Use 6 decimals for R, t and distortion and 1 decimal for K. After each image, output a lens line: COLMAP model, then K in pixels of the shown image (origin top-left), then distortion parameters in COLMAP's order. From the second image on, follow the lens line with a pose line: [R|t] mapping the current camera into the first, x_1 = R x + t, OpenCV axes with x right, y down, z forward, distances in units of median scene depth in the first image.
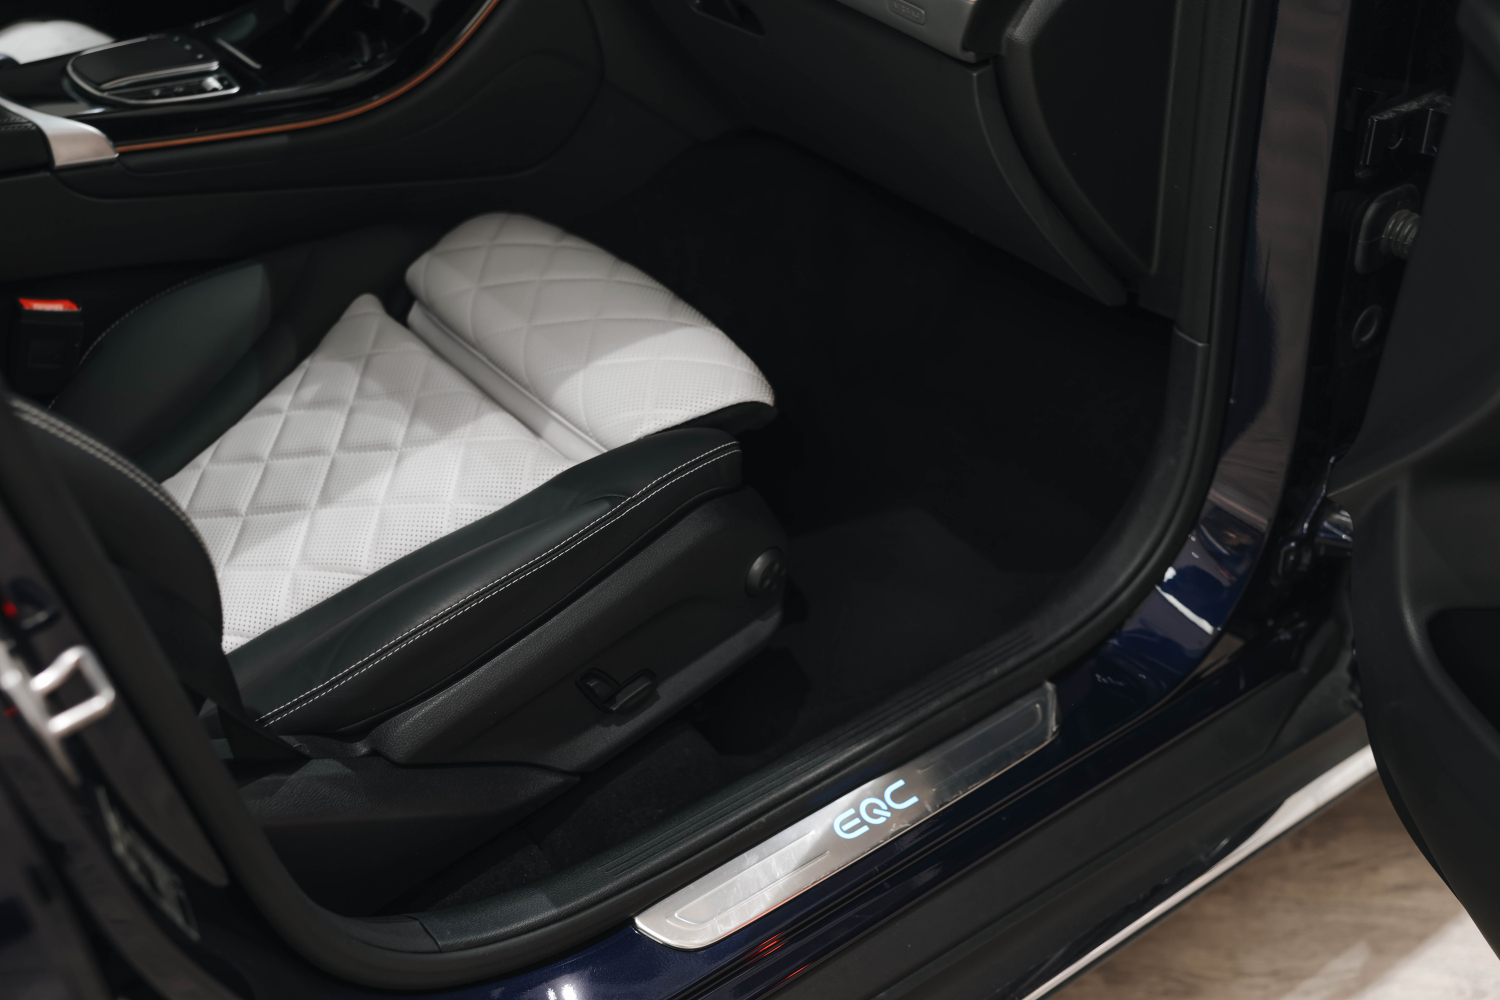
lens RADIAL K [[1754.5, 0, 750.0], [0, 1754.5, 500.0], [0, 0, 1]] dist [0.002532, 0.001544]
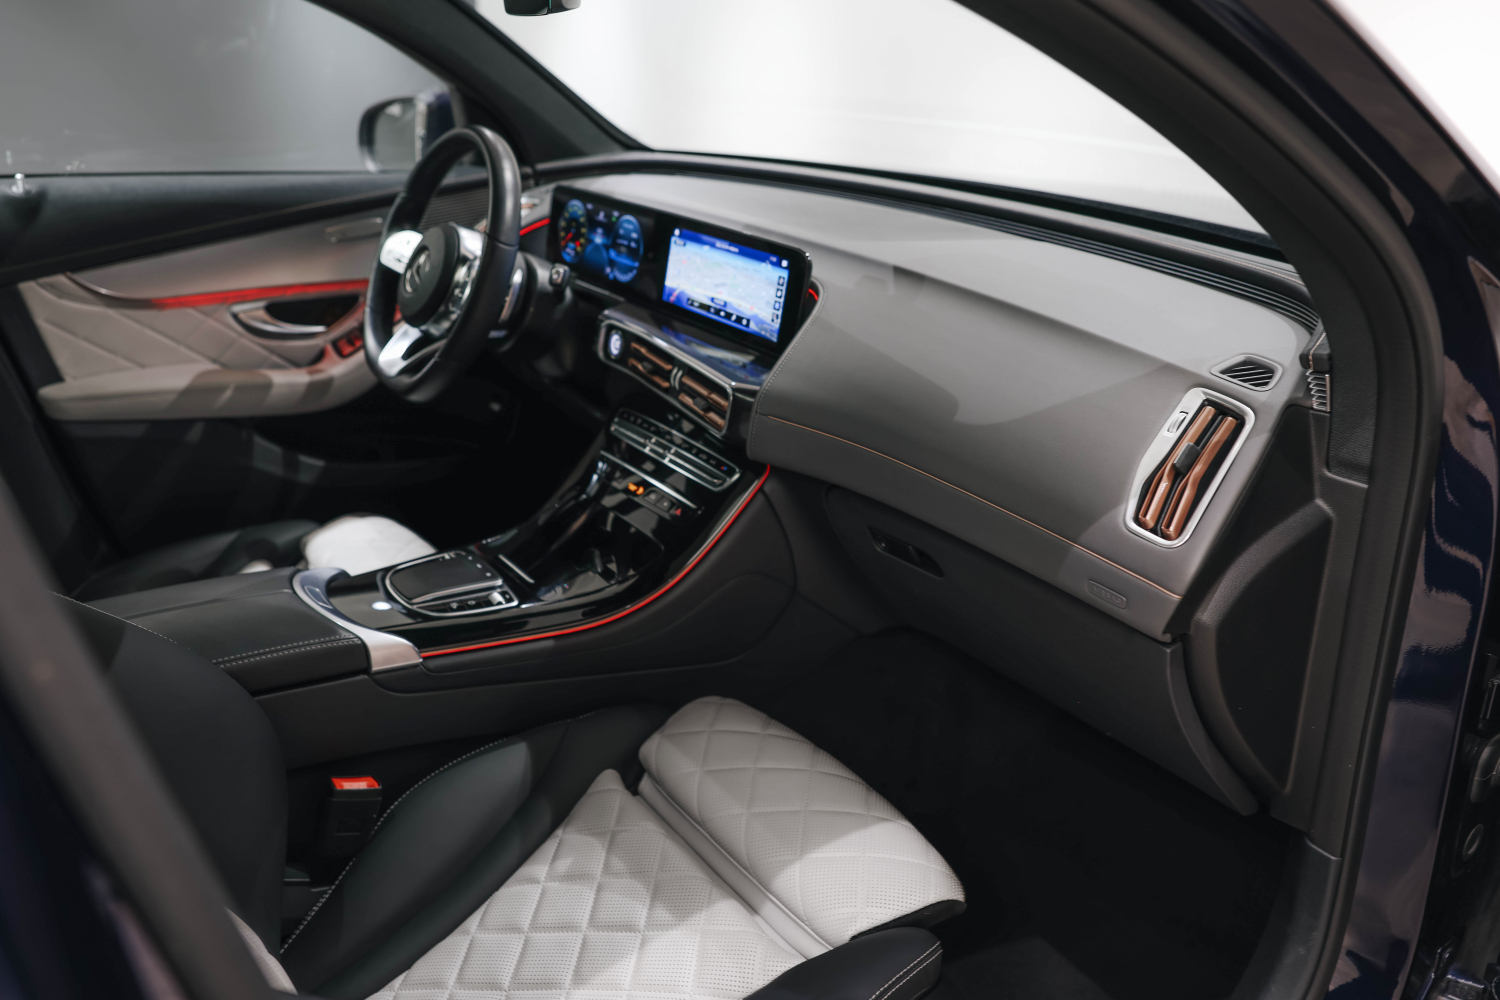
lens RADIAL K [[1167.6, 0, 741.9], [0, 1167.6, 493.3], [0, 0, 1]] dist [-0.003831, 0.005557]
pose [[0.999161, 0.019210, -0.036163, -0.107444], [-0.026857, 0.974082, -0.224594, -0.135025], [0.030911, 0.225377, 0.973781, 0.175814]]
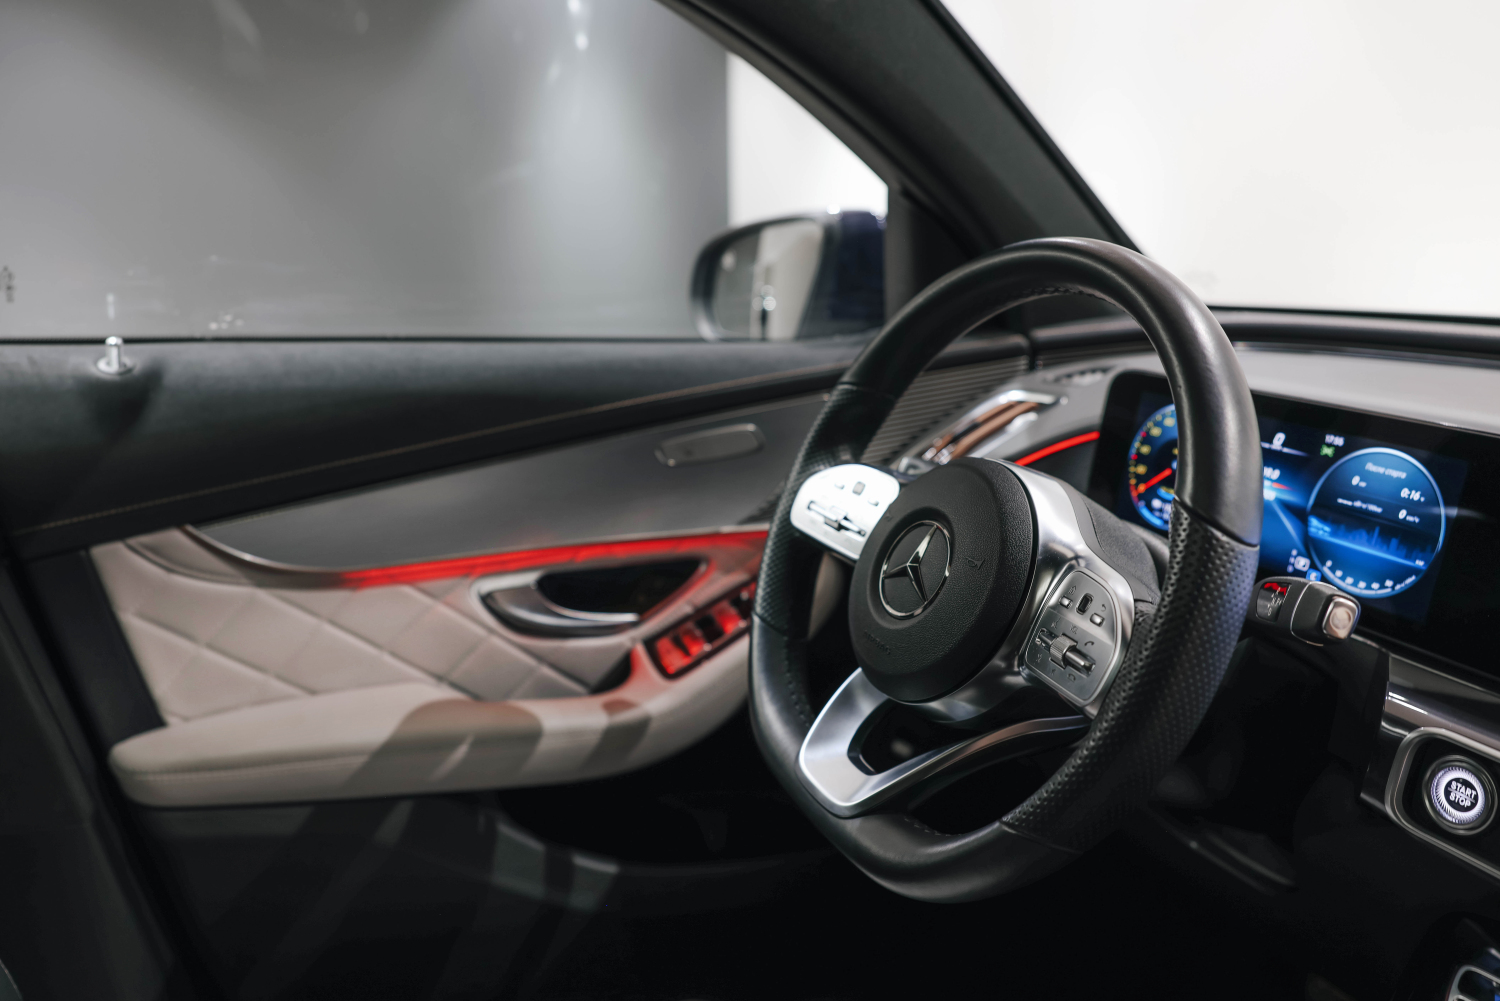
lens RADIAL K [[1167.6, 0, 741.9], [0, 1167.6, 493.8], [0, 0, 1]] dist [-0.003831, 0.005557]
pose [[0.979414, 0.047004, -0.196312, -0.335473], [-0.113951, 0.931482, -0.345479, -0.344686], [0.166623, 0.360737, 0.917663, 0.567026]]
